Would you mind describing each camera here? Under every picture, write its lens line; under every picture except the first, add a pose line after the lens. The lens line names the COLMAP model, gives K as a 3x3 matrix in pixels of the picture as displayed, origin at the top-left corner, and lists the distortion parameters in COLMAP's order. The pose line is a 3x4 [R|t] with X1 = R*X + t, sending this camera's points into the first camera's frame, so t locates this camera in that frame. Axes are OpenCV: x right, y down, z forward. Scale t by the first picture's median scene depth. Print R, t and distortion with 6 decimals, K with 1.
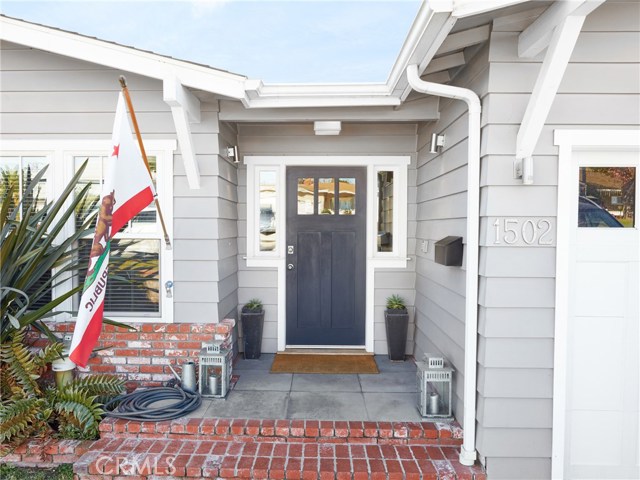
lens RADIAL K [[523.1, 0, 320.0], [0, 523.1, 240.0], [0, 0, 1]] dist [-0.004280, 0.000371]
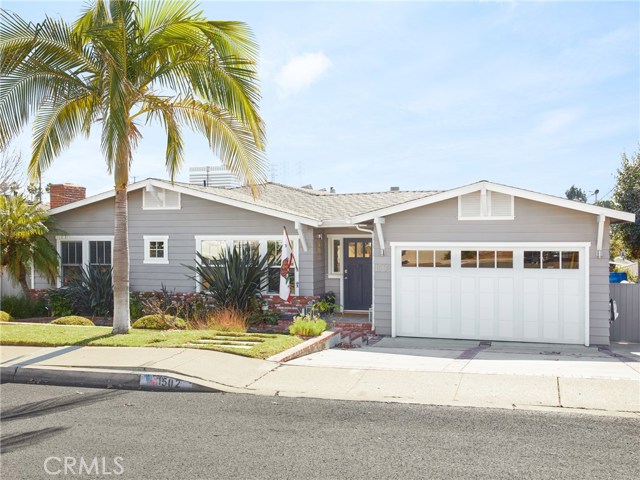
lens RADIAL K [[624.4, 0, 320.0], [0, 624.4, 240.0], [0, 0, 1]] dist [-0.006051, -0.002993]
pose [[0.962296, -0.007358, -0.271904, 0.800975], [-0.000955, 0.999537, -0.030426, -0.051257], [0.272002, 0.029538, 0.961843, -2.385871]]
